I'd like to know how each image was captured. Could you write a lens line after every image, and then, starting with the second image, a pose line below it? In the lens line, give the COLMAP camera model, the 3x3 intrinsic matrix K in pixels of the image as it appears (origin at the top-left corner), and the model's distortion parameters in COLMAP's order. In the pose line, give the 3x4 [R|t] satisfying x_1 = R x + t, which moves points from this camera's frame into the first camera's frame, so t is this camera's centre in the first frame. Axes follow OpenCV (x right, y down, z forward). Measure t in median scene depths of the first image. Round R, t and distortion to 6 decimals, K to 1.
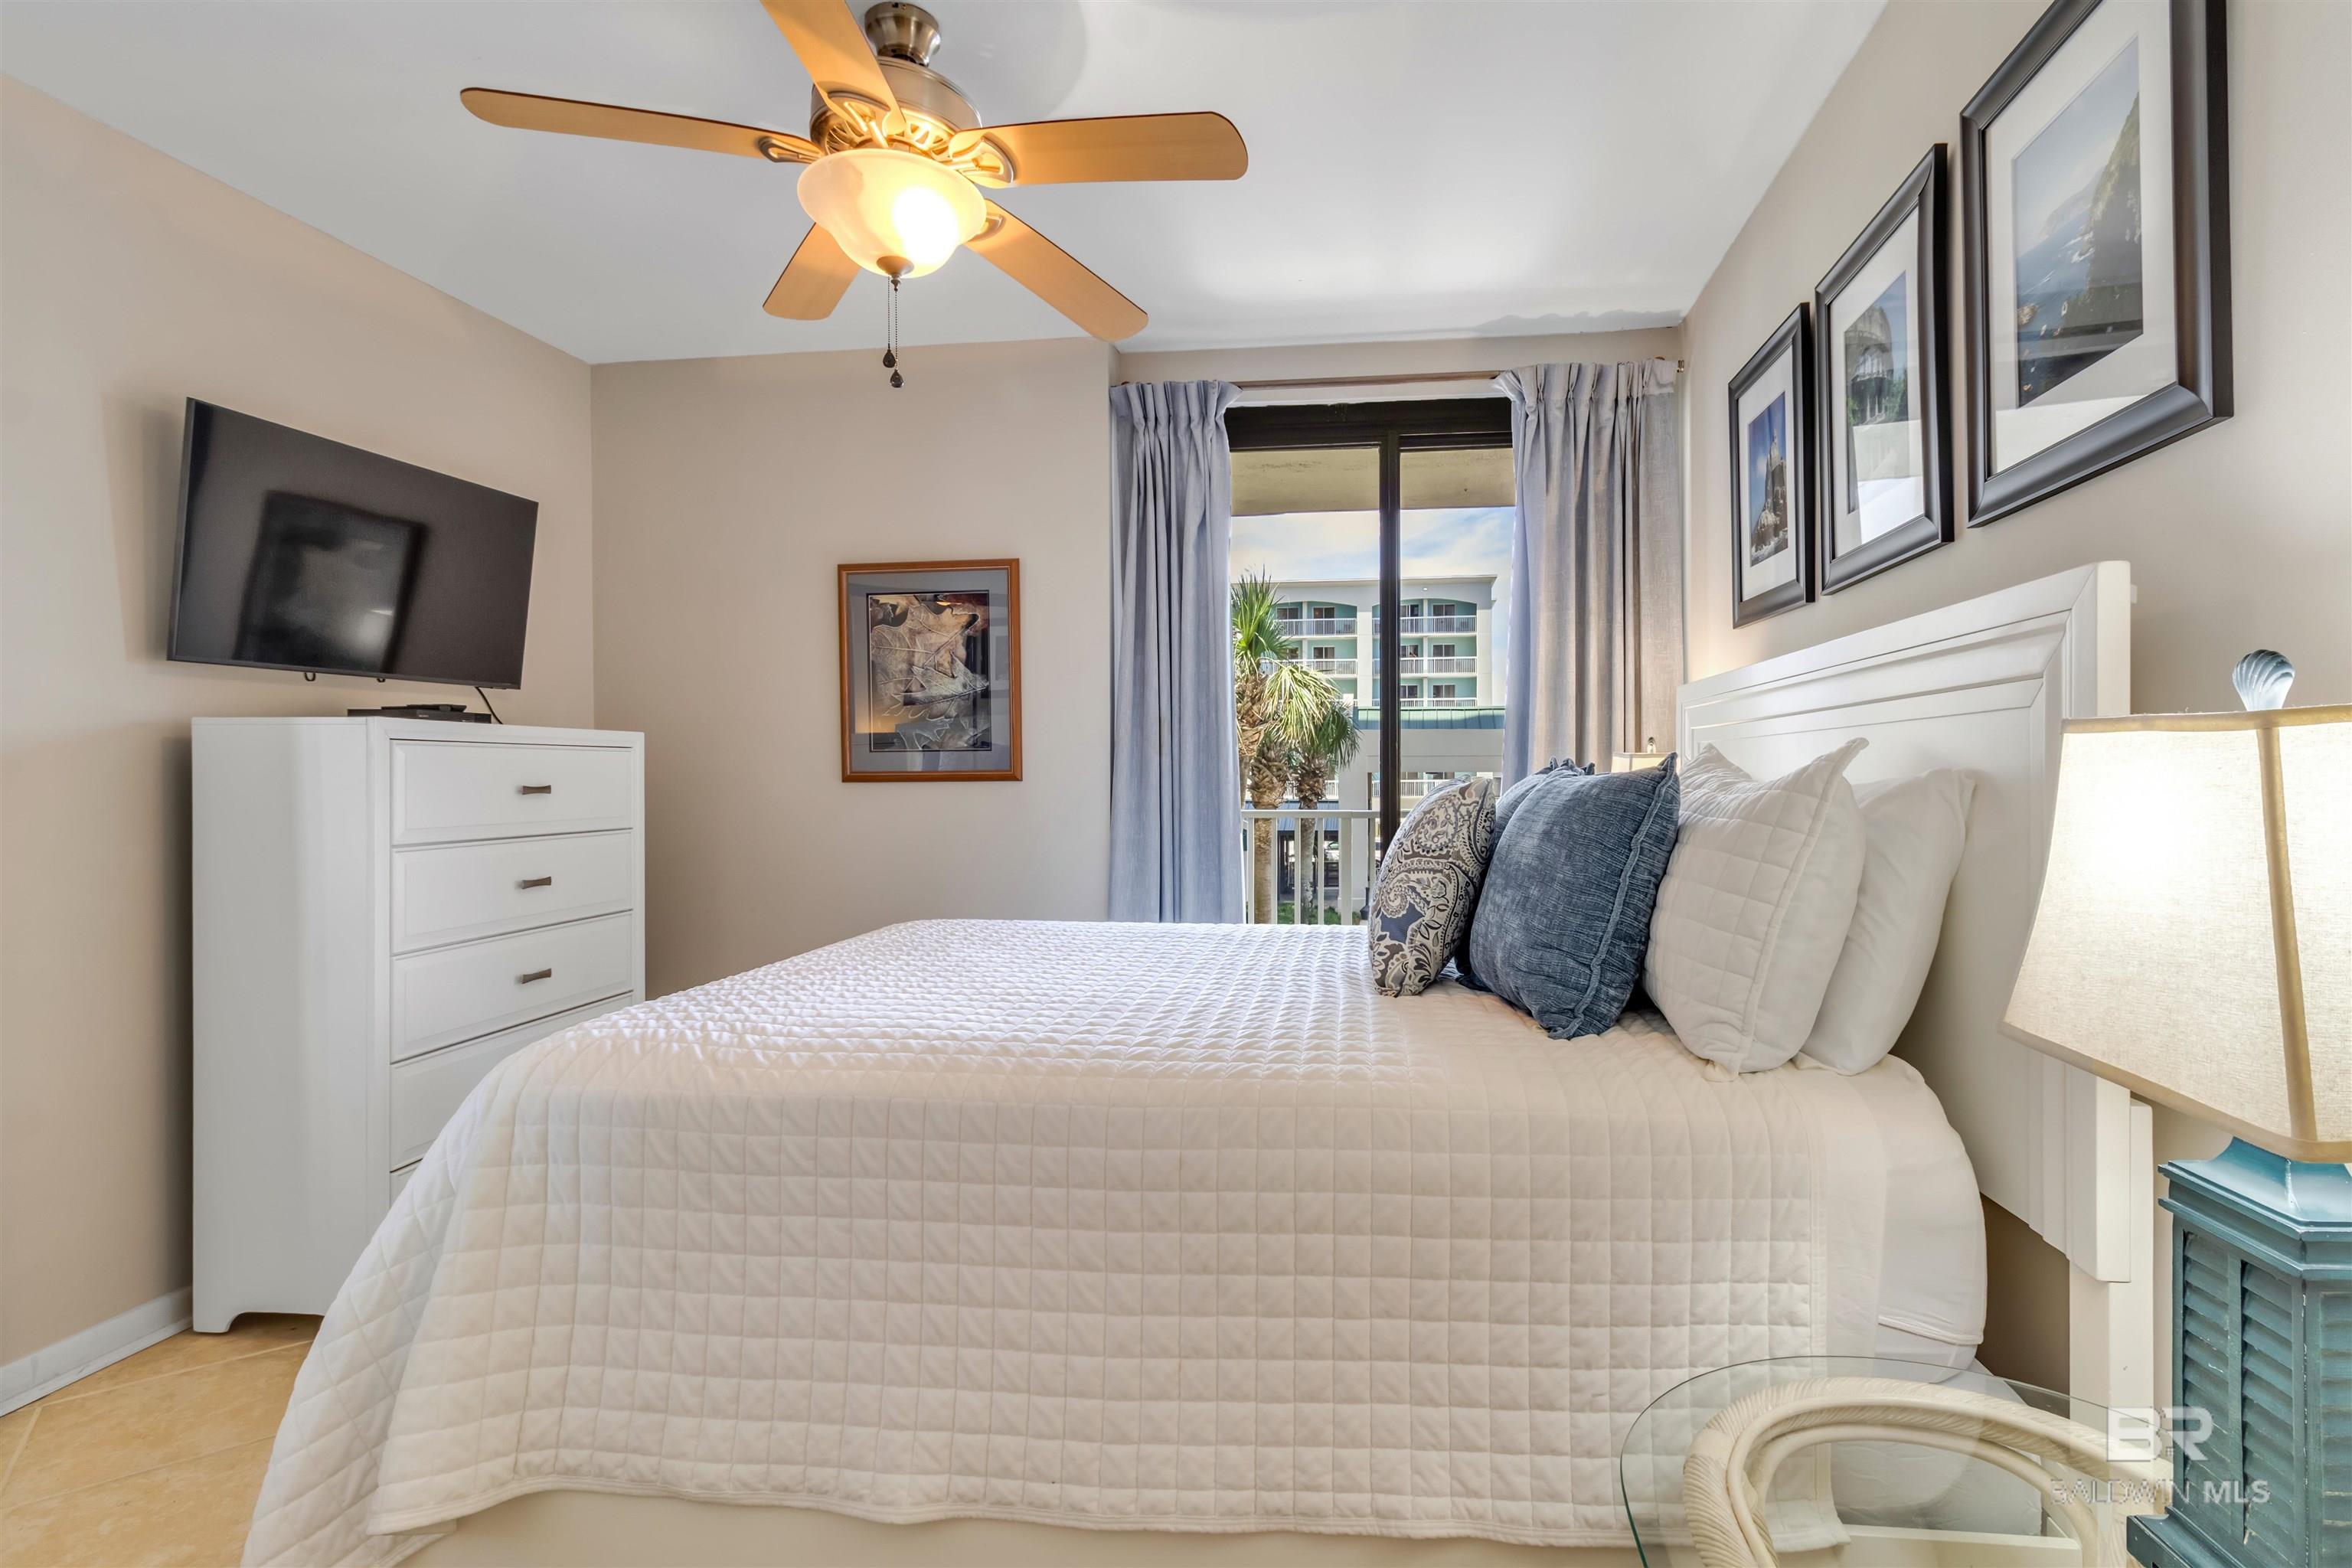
lens RADIAL K [[1123.4, 0, 1233.1], [0, 1123.4, 783.6], [0, 0, 1]] dist [0.004753, 0.000267]
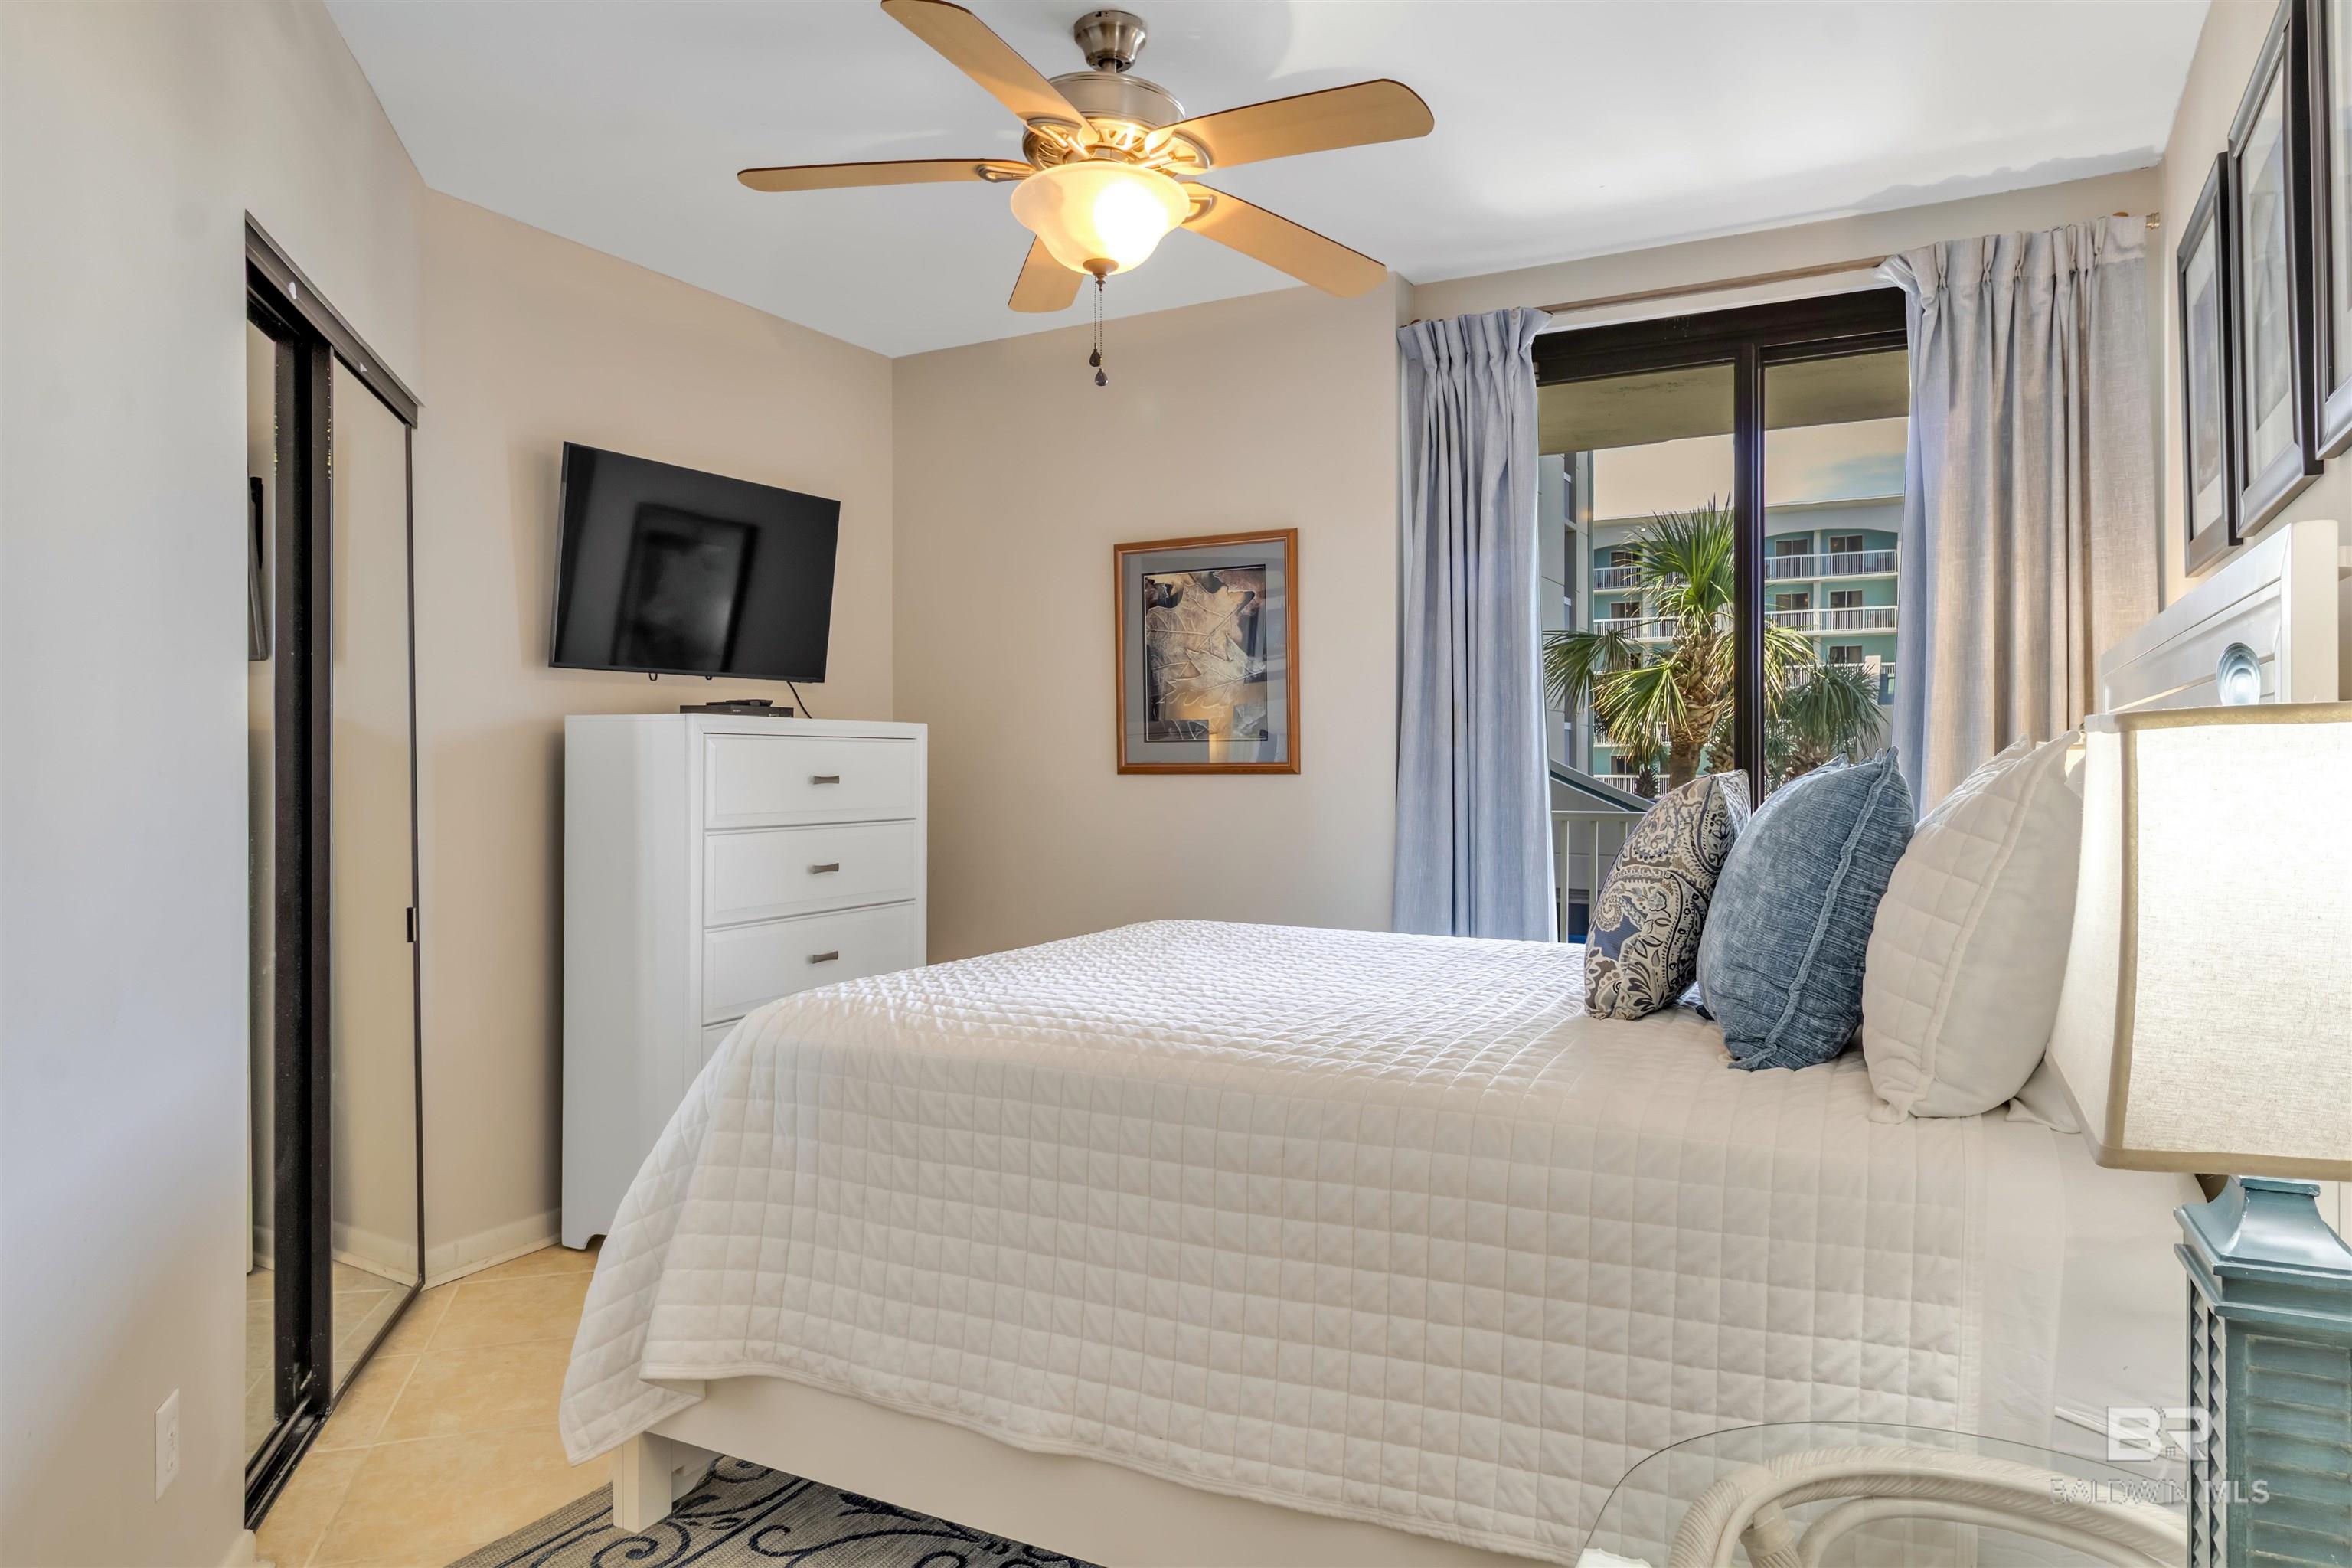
lens RADIAL K [[1402.0, 0, 1183.5], [0, 1402.0, 769.0], [0, 0, 1]] dist [0.007482, 0.000990]
pose [[0.936955, 0.005019, -0.349414, 0.281089], [-0.006896, 0.999968, -0.004128, -0.002838], [0.349382, 0.006277, 0.936959, -0.206596]]
